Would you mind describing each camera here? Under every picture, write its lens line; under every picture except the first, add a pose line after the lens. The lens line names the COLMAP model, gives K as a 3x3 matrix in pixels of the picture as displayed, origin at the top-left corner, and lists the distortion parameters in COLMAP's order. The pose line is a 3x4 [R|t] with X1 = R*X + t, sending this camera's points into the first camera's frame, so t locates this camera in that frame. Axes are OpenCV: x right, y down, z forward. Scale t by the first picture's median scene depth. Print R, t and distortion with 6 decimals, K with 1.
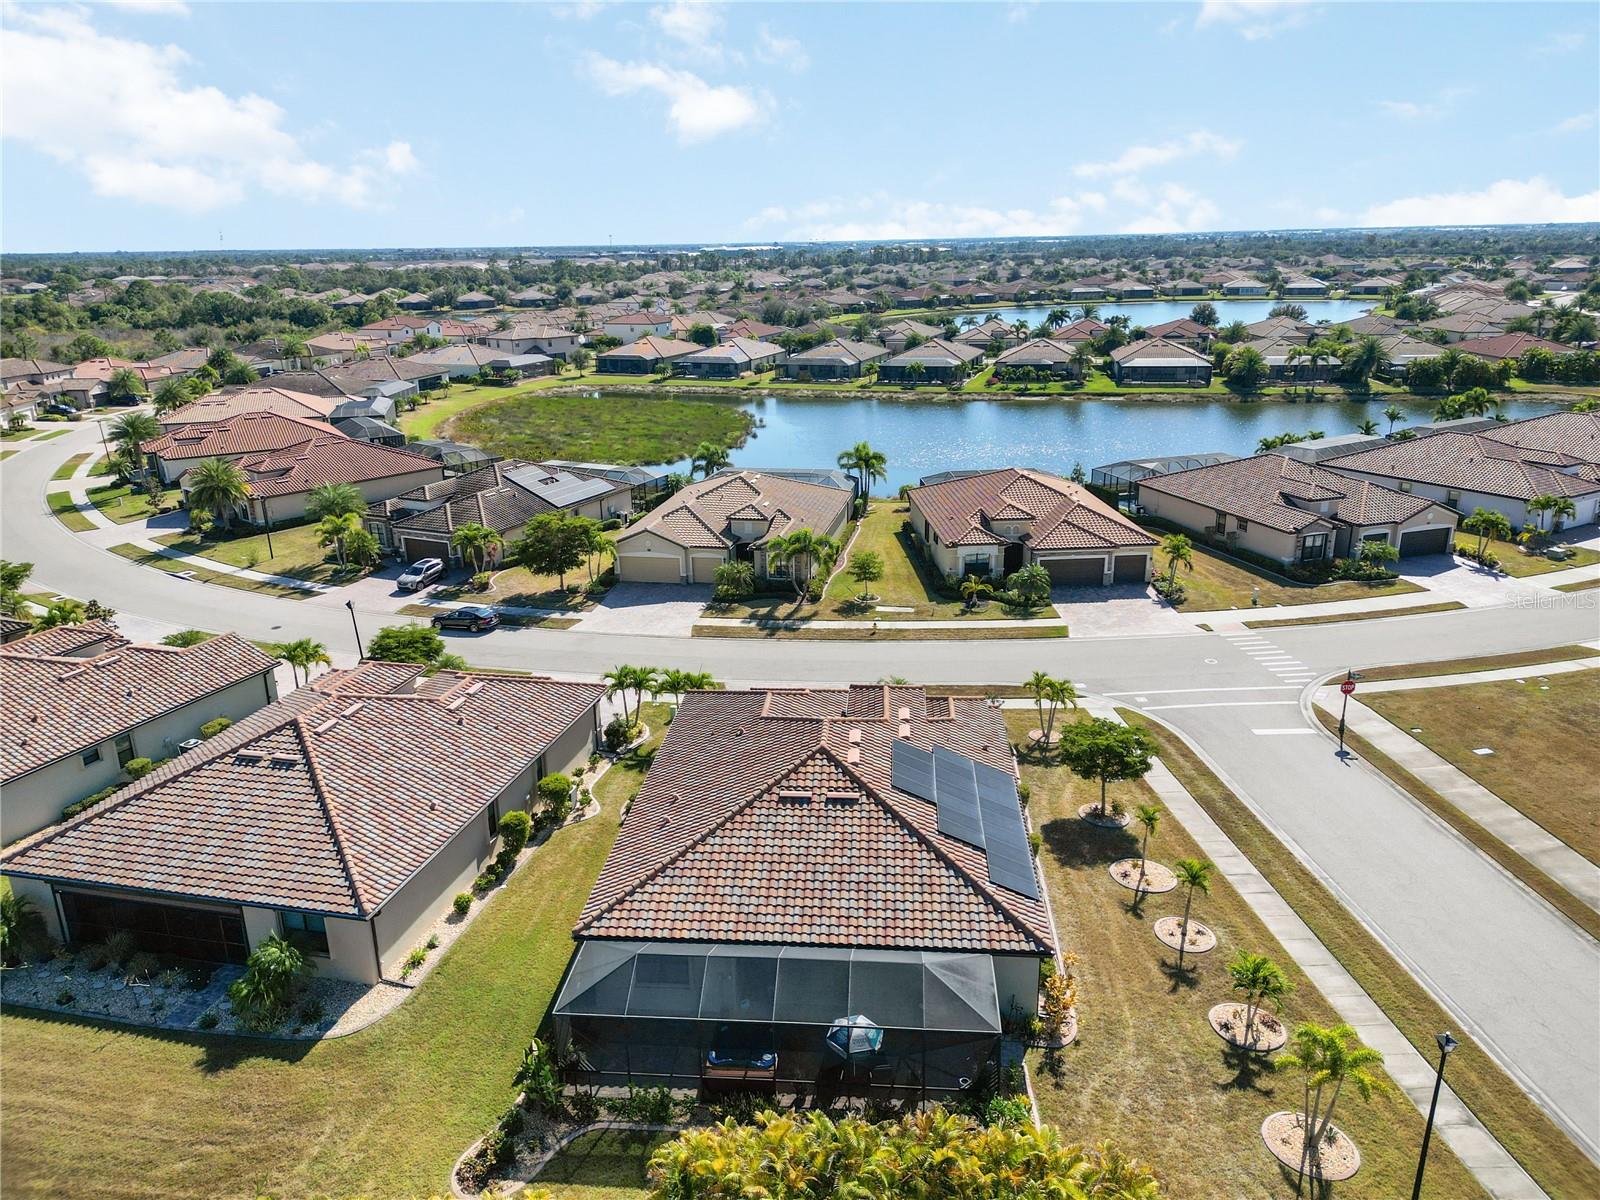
lens RADIAL K [[1120.8, 0, 797.2], [0, 1120.8, 579.3], [0, 0, 1]] dist [0.072835, -0.082350]
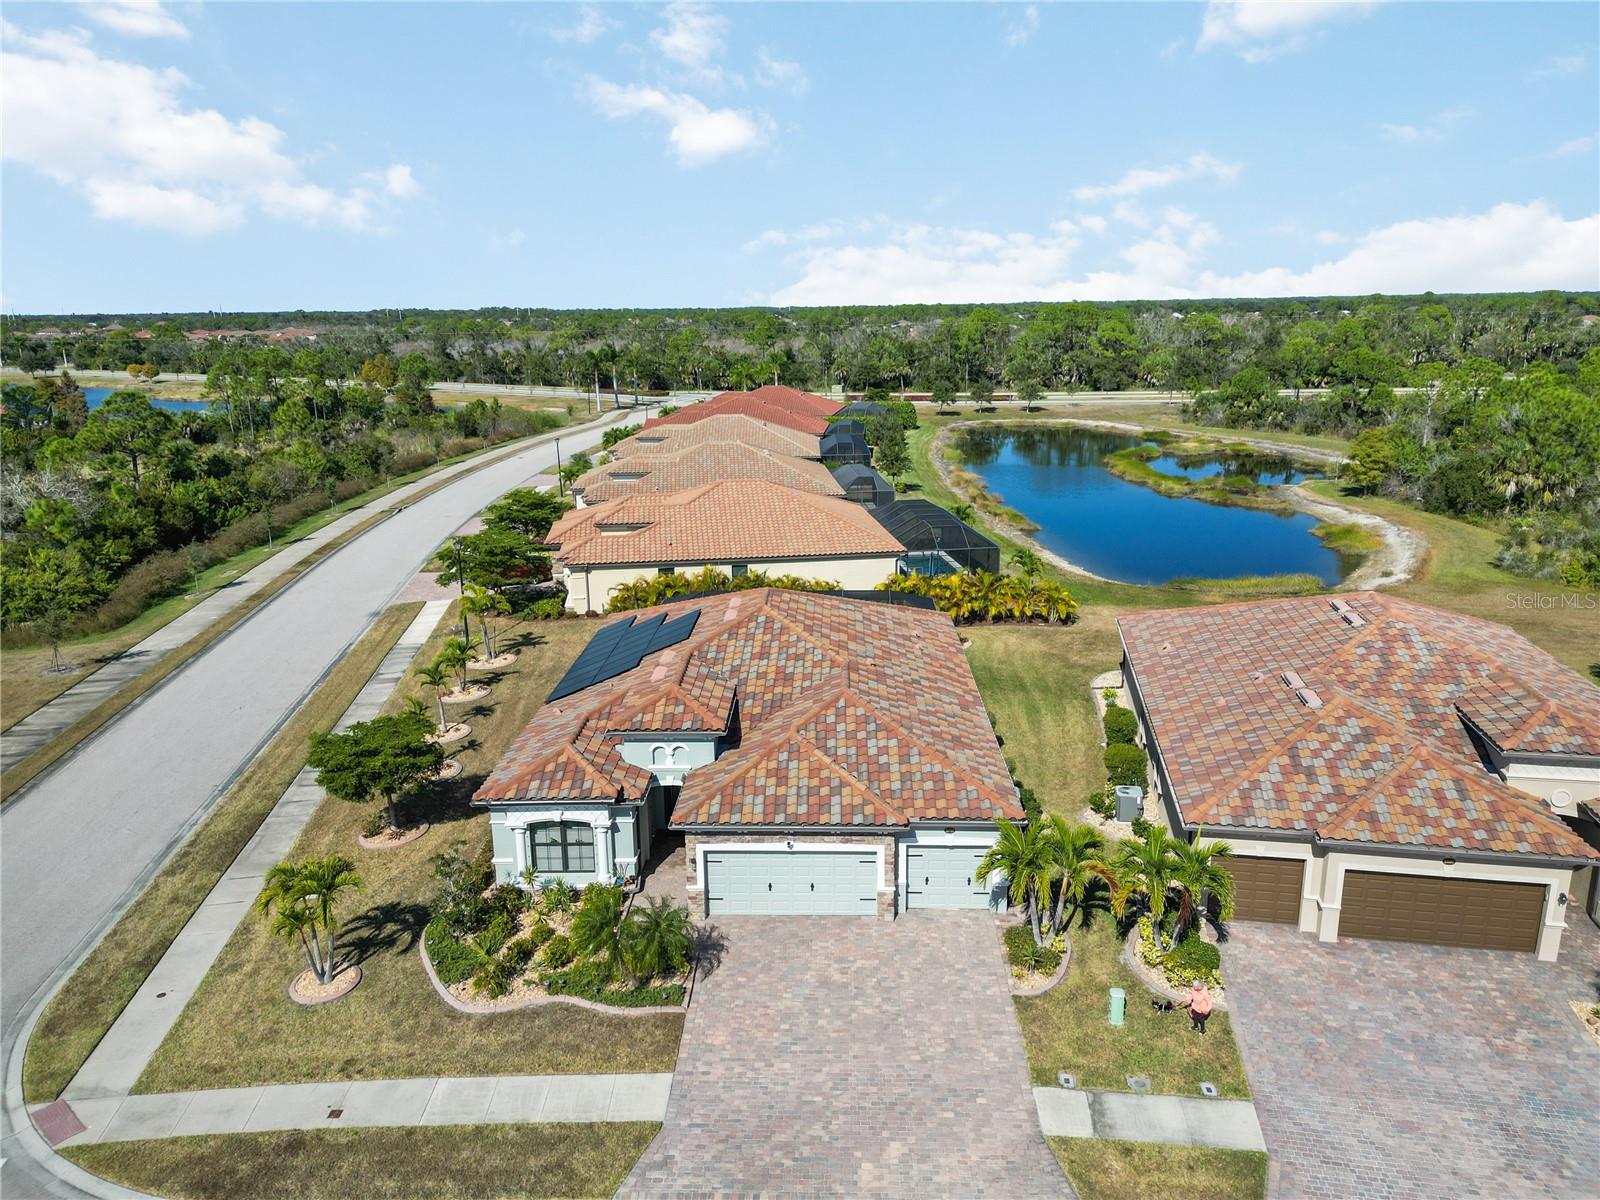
lens RADIAL K [[1126.2, 0, 796.1], [0, 1126.2, 567.6], [0, 0, 1]] dist [0.075423, -0.083546]
pose [[-0.998112, 0.045544, -0.041210, 0.038247], [0.019156, 0.868306, 0.495659, -0.383357], [0.058357, 0.493934, -0.867539, 1.967784]]
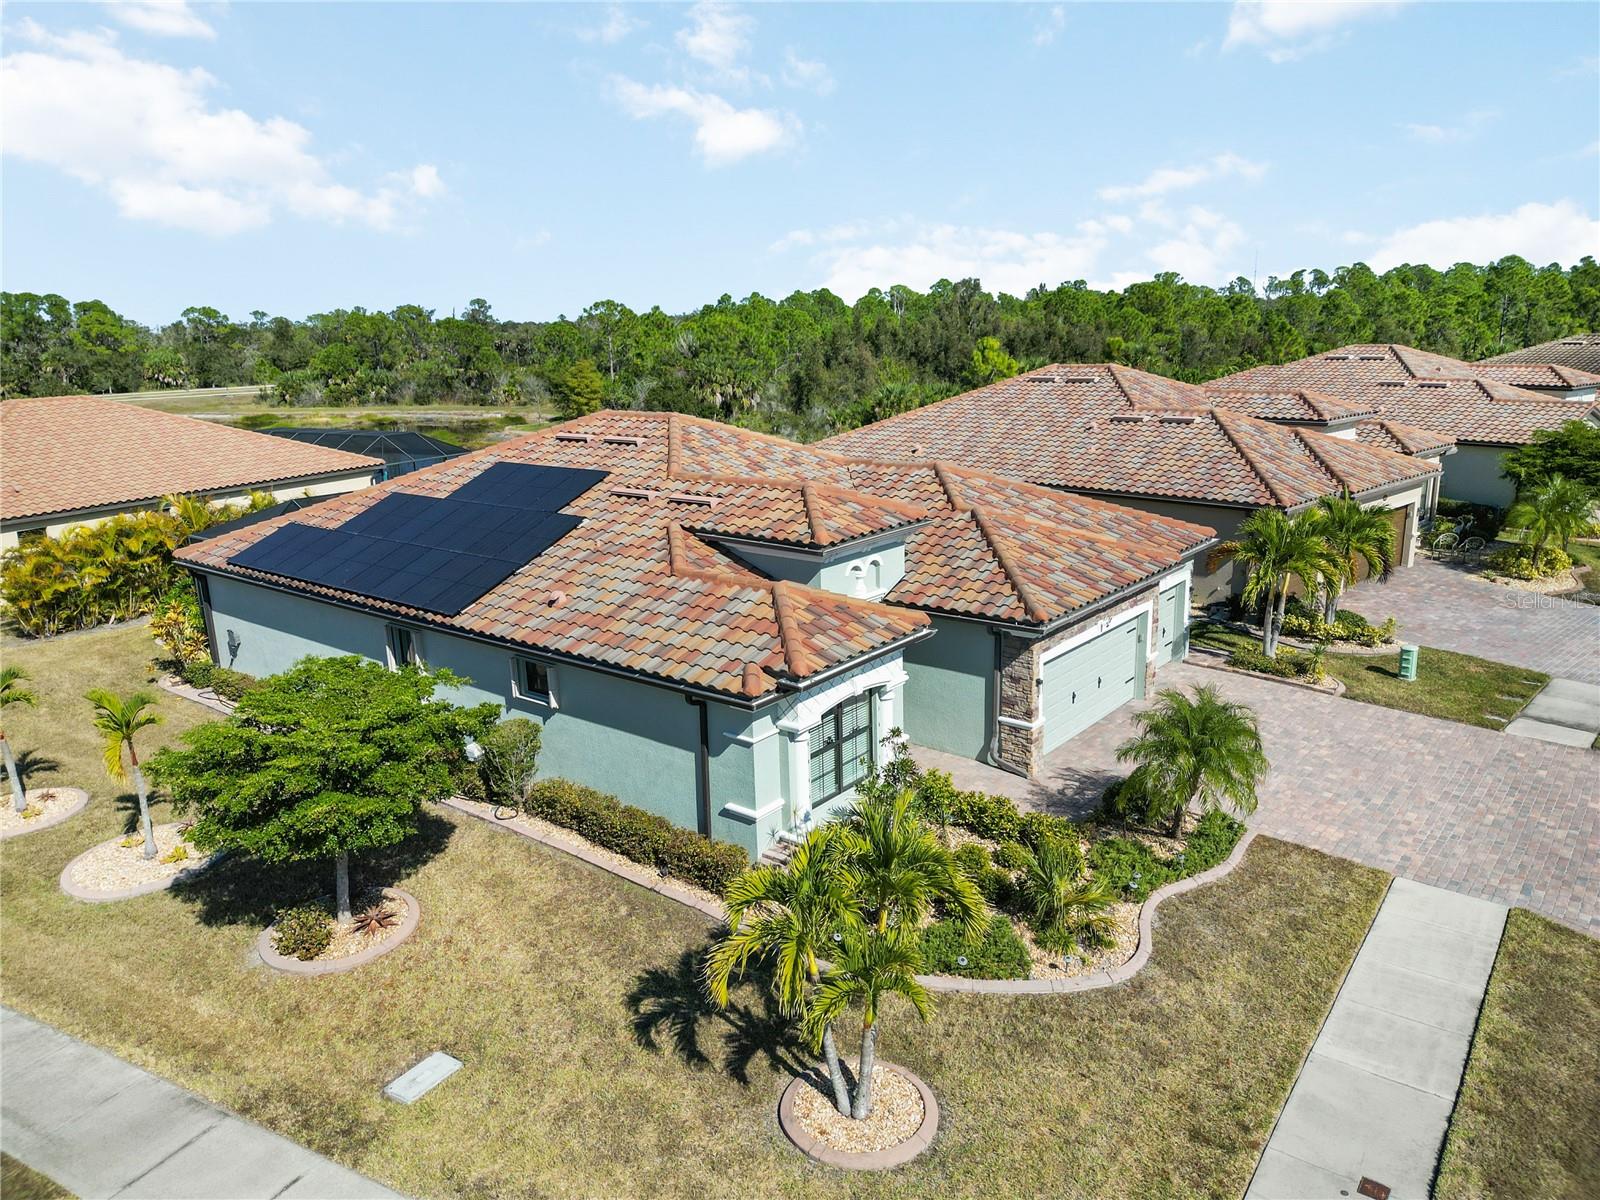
lens RADIAL K [[1126.2, 0, 796.1], [0, 1126.2, 567.6], [0, 0, 1]] dist [0.075423, -0.083546]
pose [[-0.565957, 0.211254, -0.796909, 0.548111], [-0.197248, 0.903843, 0.379685, -0.048455], [0.800491, 0.372074, -0.469868, 1.526154]]
